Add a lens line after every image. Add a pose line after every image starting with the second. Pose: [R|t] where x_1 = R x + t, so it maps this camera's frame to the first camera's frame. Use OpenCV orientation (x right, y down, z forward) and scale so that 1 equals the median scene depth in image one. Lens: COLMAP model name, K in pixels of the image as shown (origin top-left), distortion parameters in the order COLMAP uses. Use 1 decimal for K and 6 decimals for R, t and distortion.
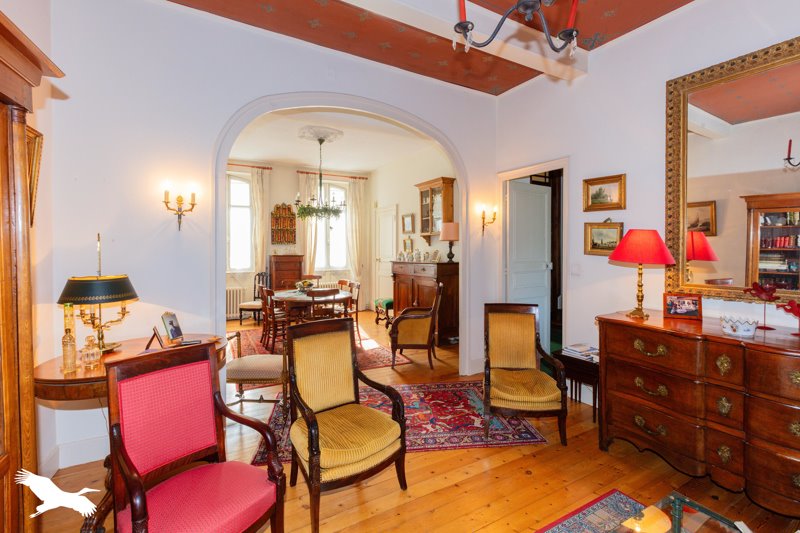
lens RADIAL K [[393.0, 0, 400.4], [0, 393.0, 263.0], [0, 0, 1]] dist [-0.004888, -0.001814]
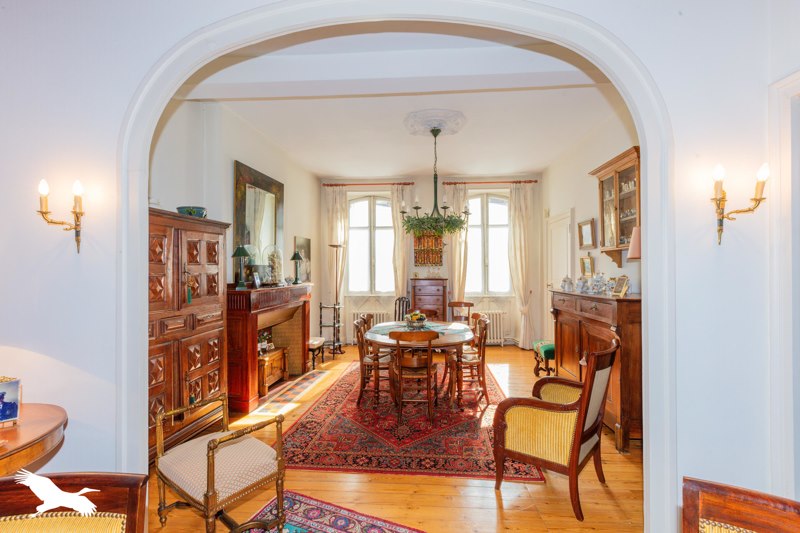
lens RADIAL K [[326.3, 0, 401.5], [0, 326.3, 269.9], [0, 0, 1]] dist [-0.004807, -0.000479]
pose [[0.801640, 0.000085, -0.597807, 0.104613], [-0.017836, 0.999558, -0.023777, -0.021188], [0.597541, 0.029723, 0.801287, 0.381105]]
